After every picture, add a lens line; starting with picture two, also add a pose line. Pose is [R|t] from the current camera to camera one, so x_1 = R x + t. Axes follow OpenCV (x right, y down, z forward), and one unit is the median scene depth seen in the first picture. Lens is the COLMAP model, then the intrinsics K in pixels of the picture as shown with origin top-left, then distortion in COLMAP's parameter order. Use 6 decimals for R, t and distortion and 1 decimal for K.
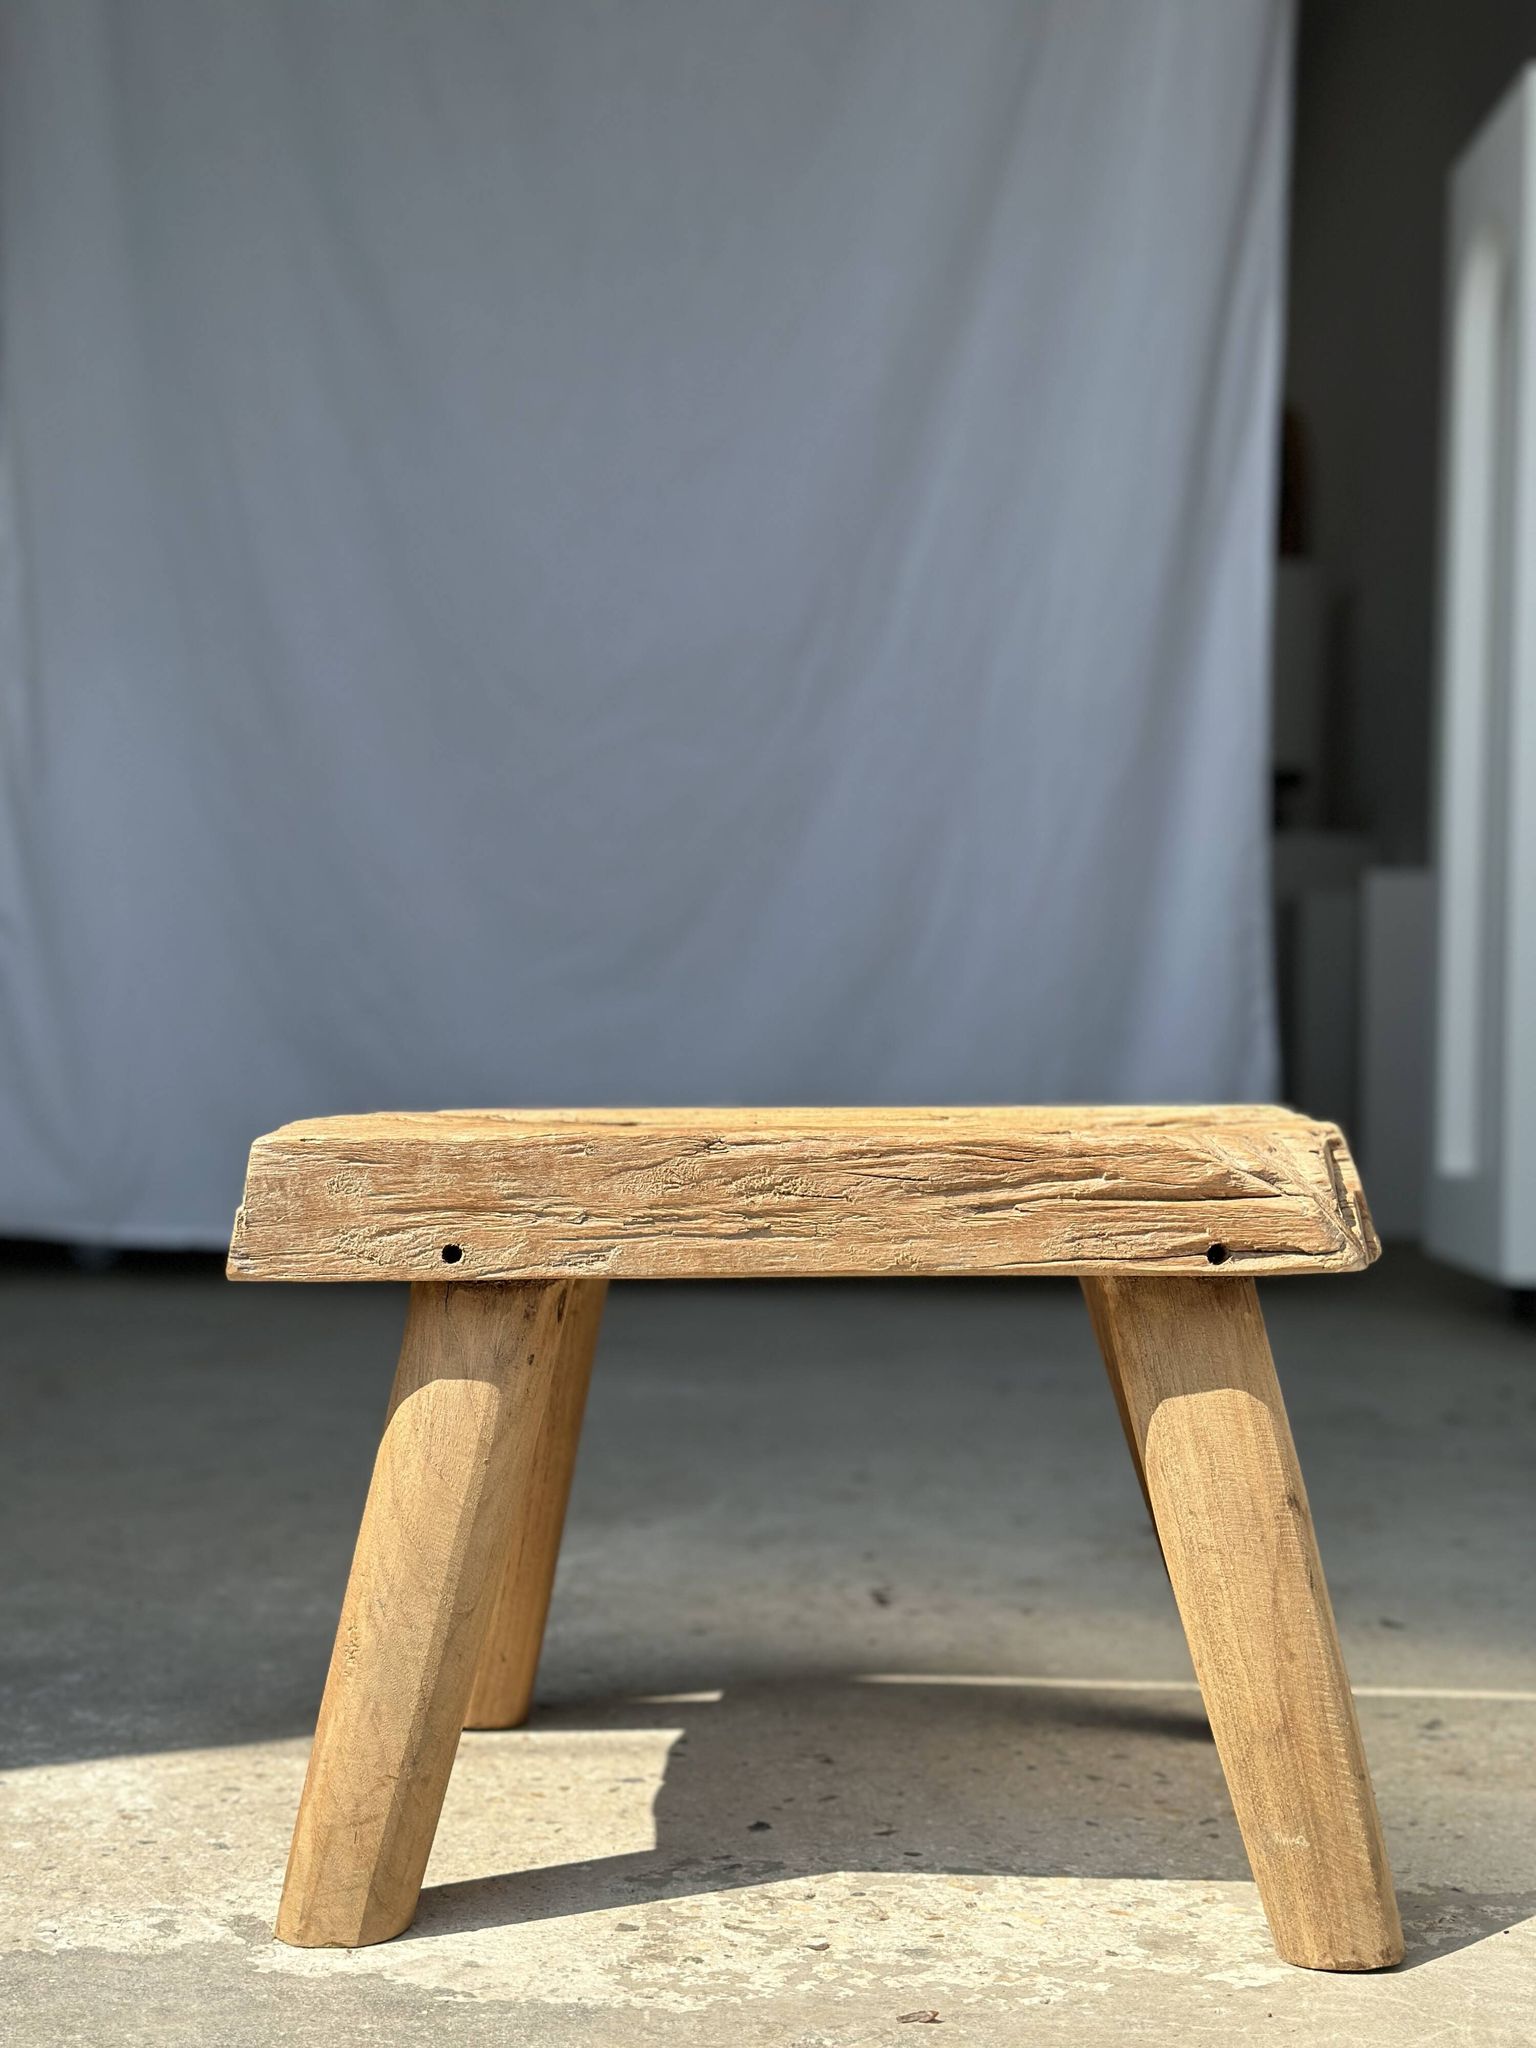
lens RADIAL K [[2851.3, 0, 769.7], [0, 2851.3, 1036.8], [0, 0, 1]] dist [0.099112, 0.000000]
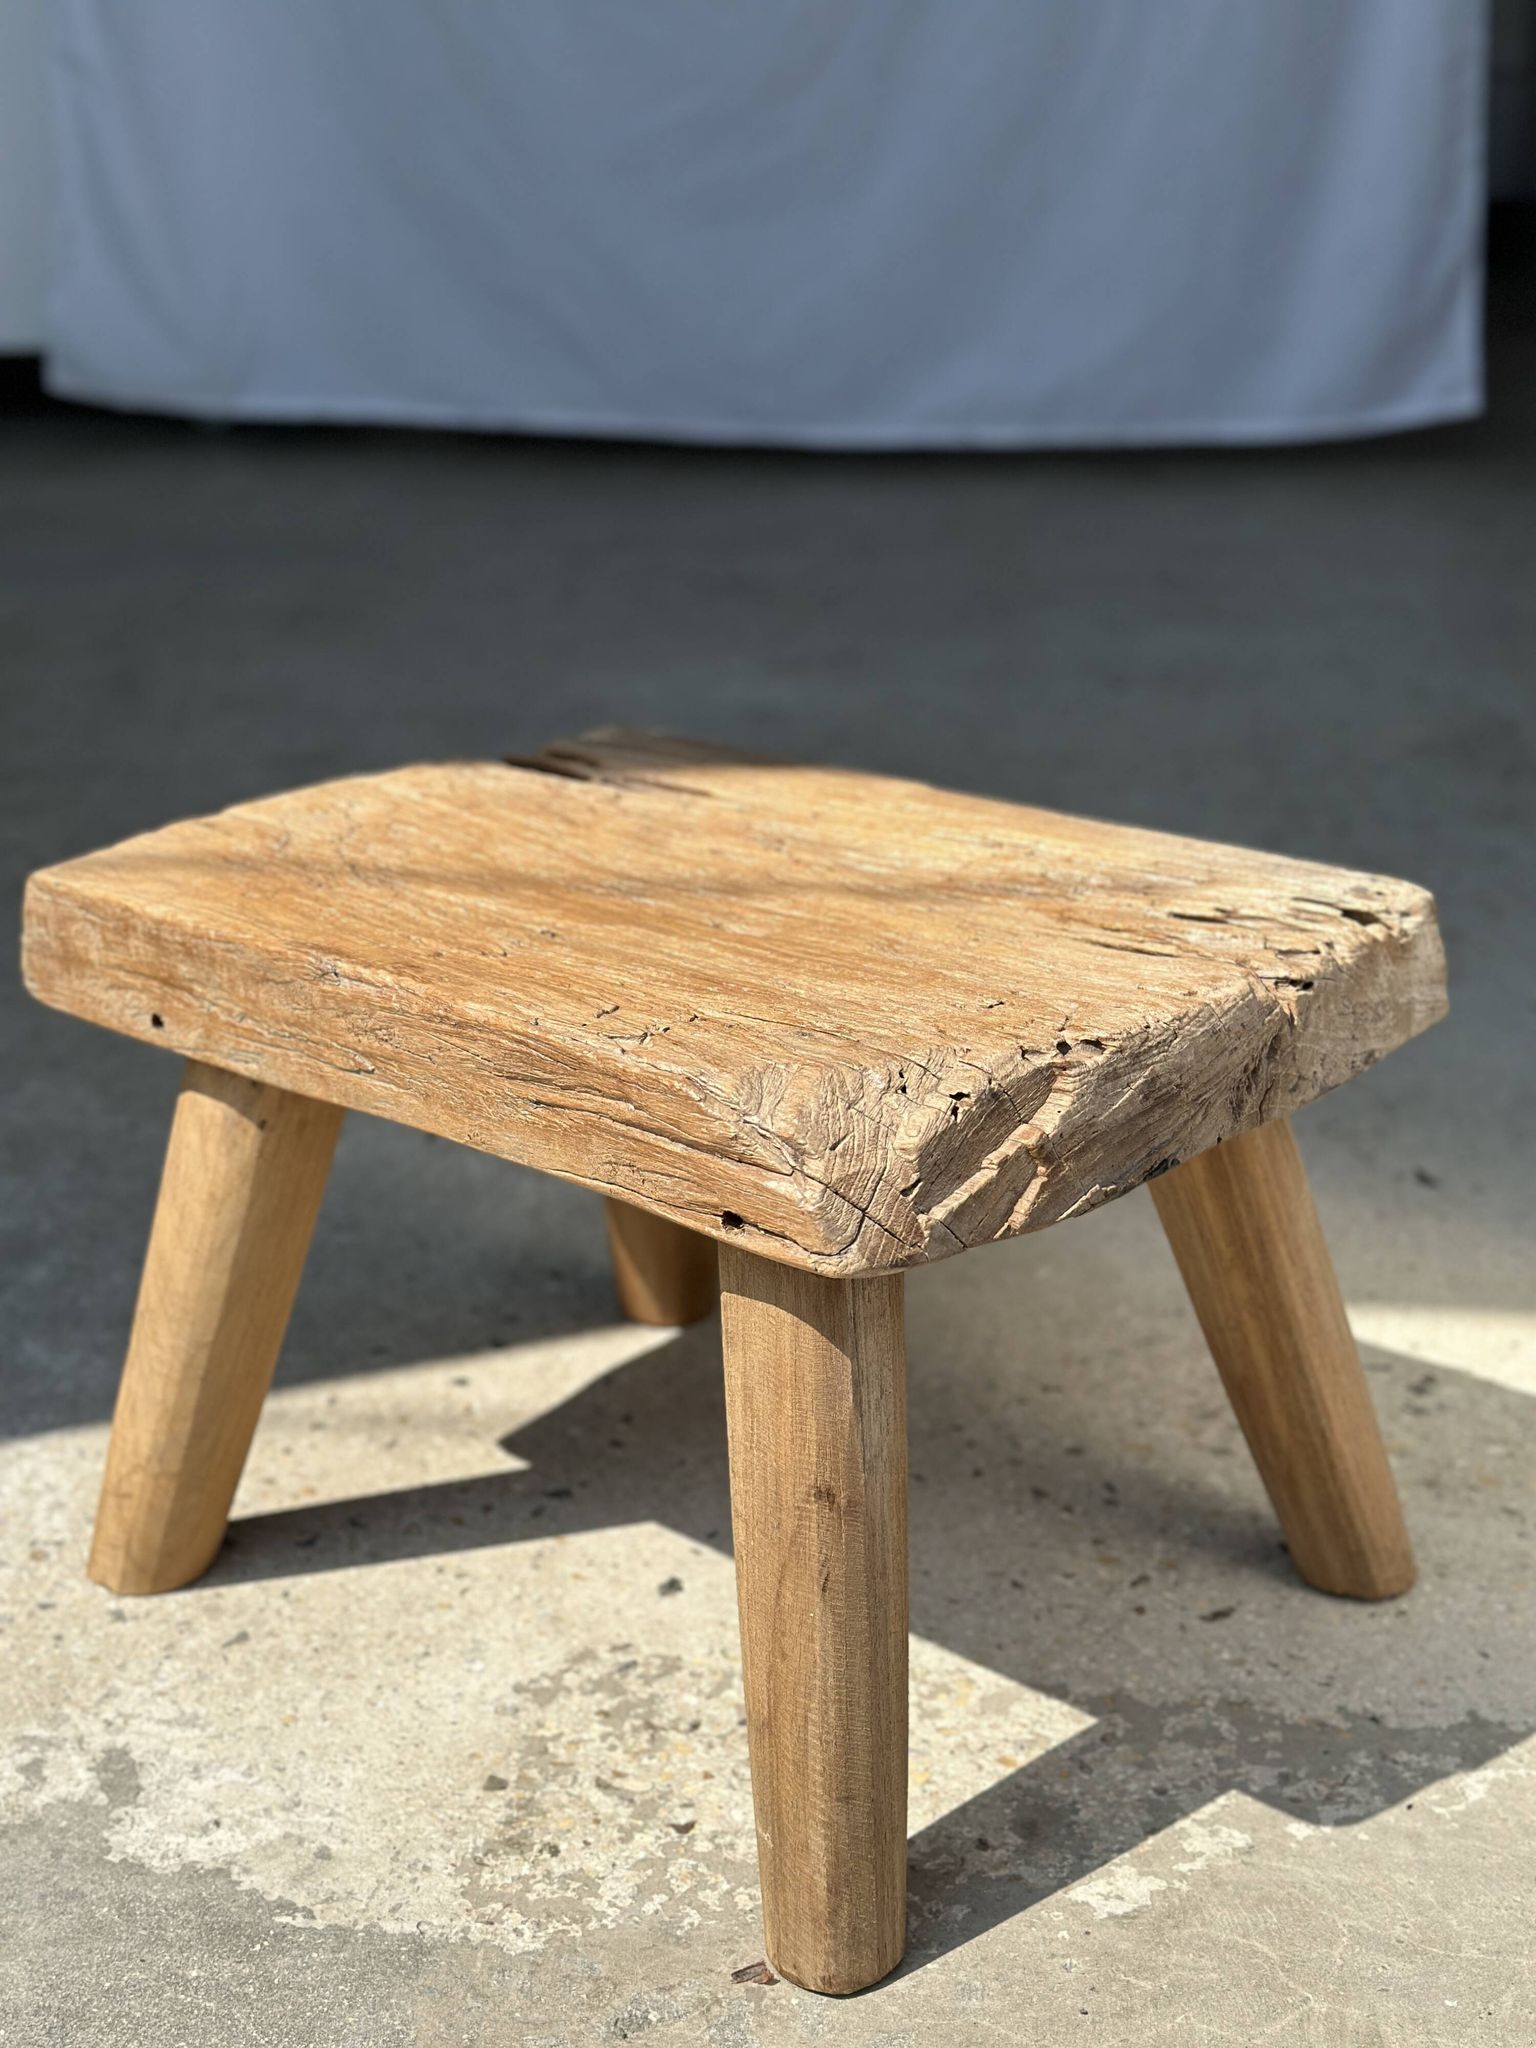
lens RADIAL K [[2851.3, 0, 768.5], [0, 2851.3, 1023.6], [0, 0, 1]] dist [0.099112, 0.000000]
pose [[0.996329, 0.015394, -0.084207, 0.121373], [0.015855, 0.933488, 0.358259, -0.281458], [0.084121, -0.358279, 0.929817, 0.189981]]
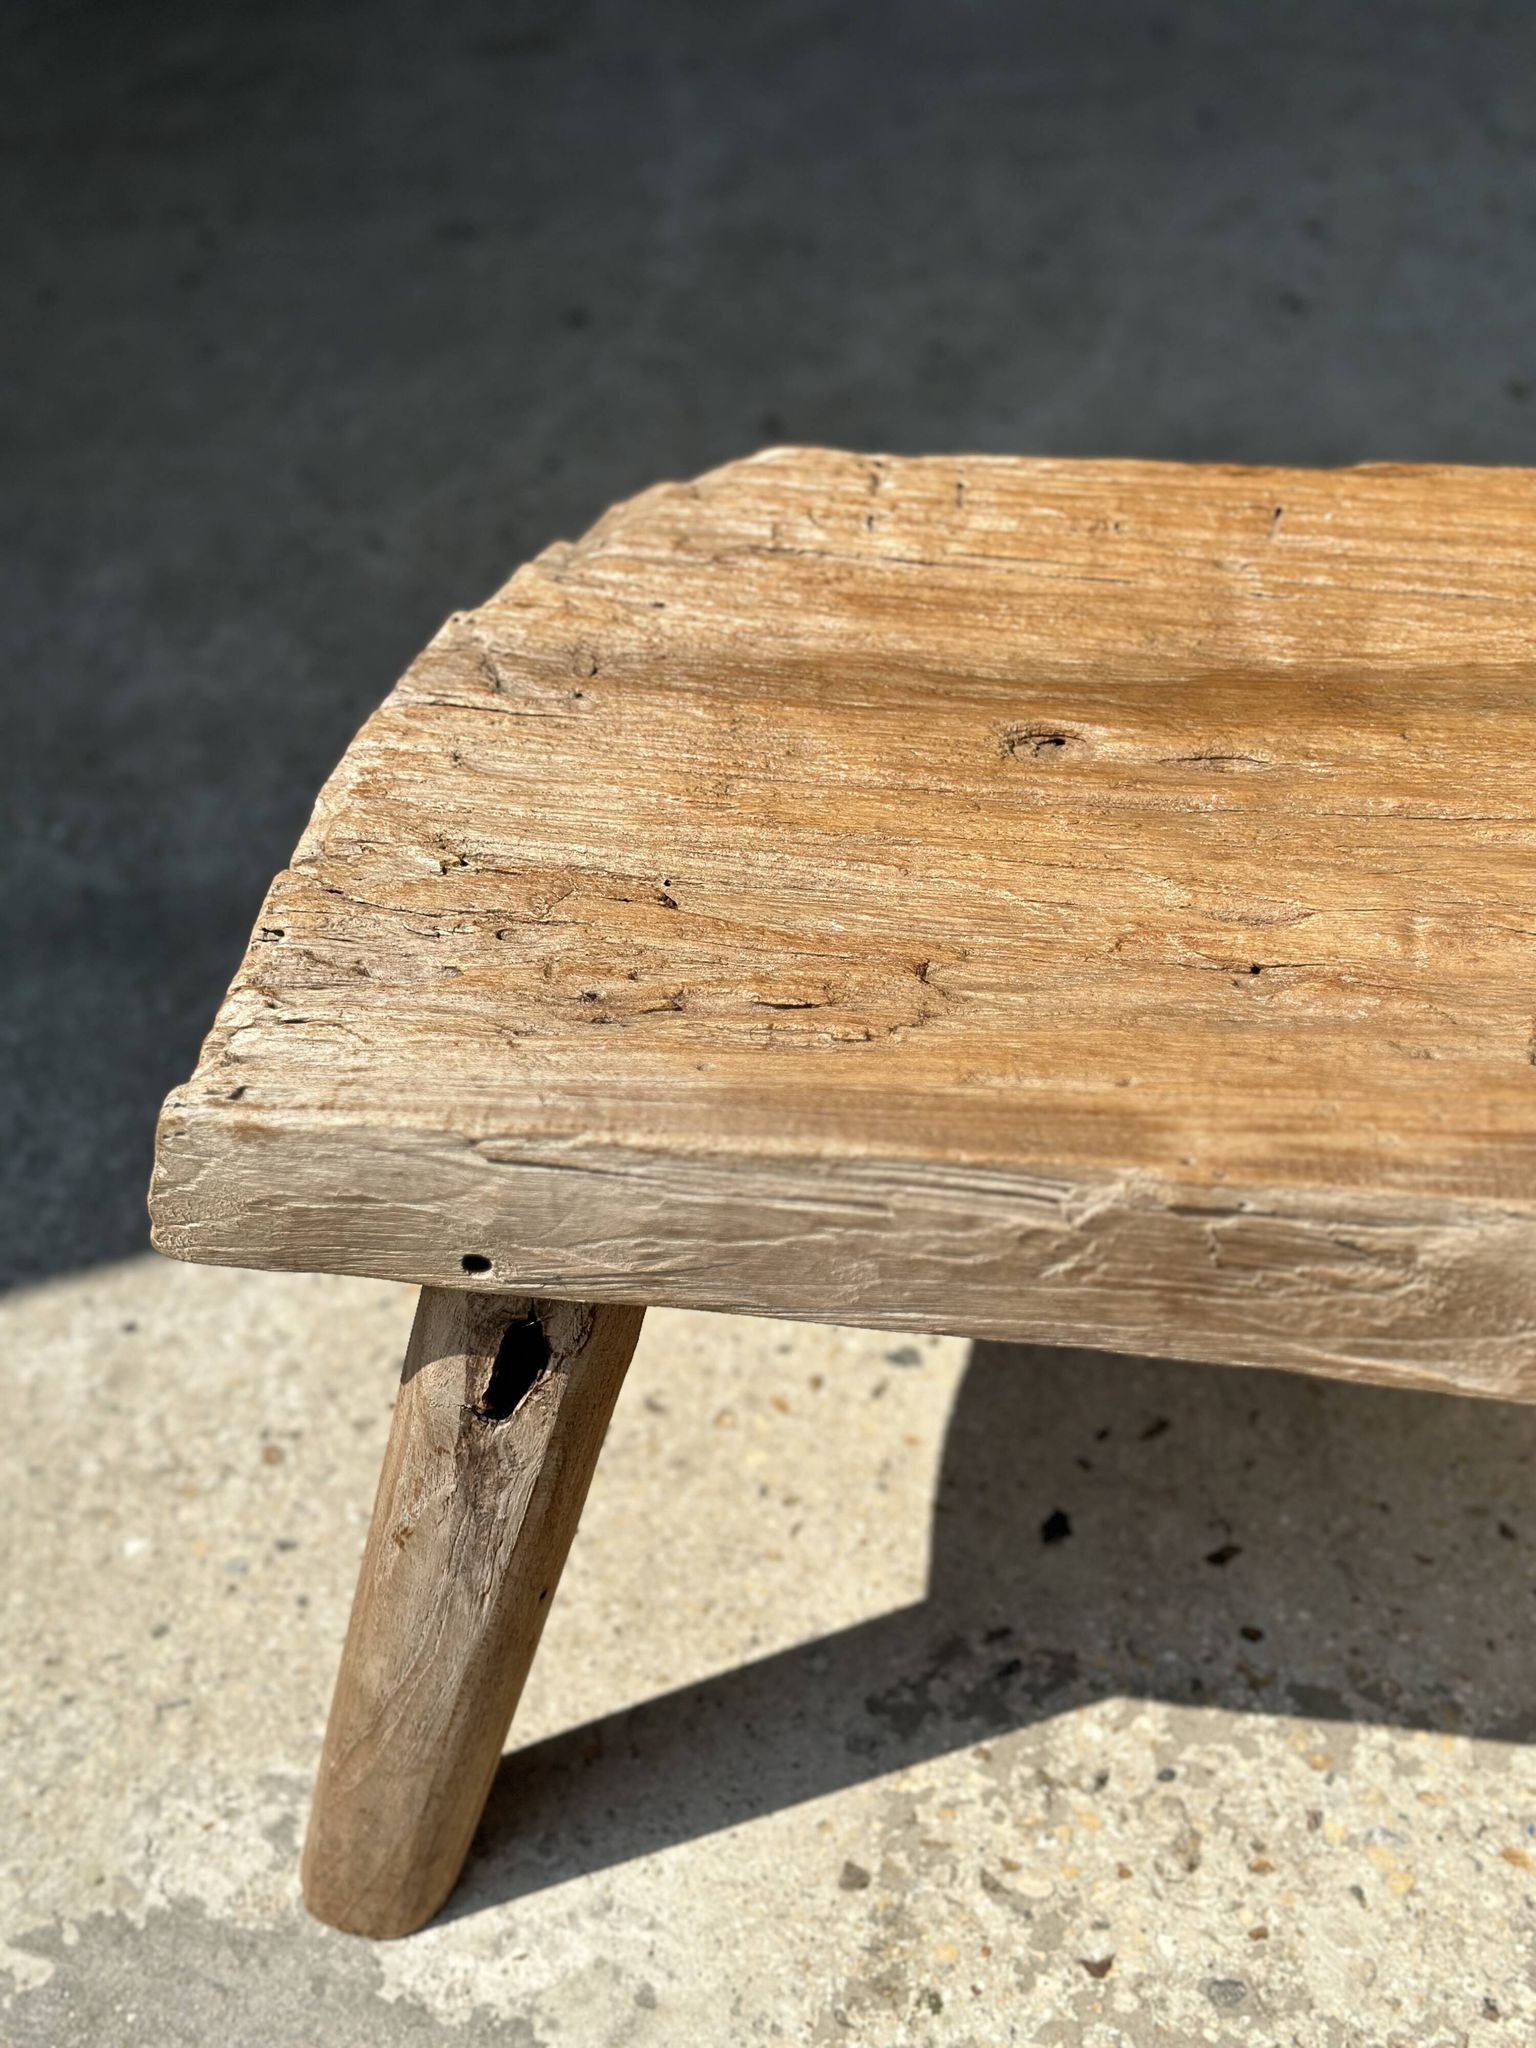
lens RADIAL K [[2851.3, 0, 770.0], [0, 2851.3, 1041.4], [0, 0, 1]] dist [0.099112, 0.000000]
pose [[0.986032, 0.040967, -0.161437, 0.043926], [0.074281, 0.759375, 0.646400, -0.364625], [0.149072, -0.649363, 0.745725, 0.564027]]
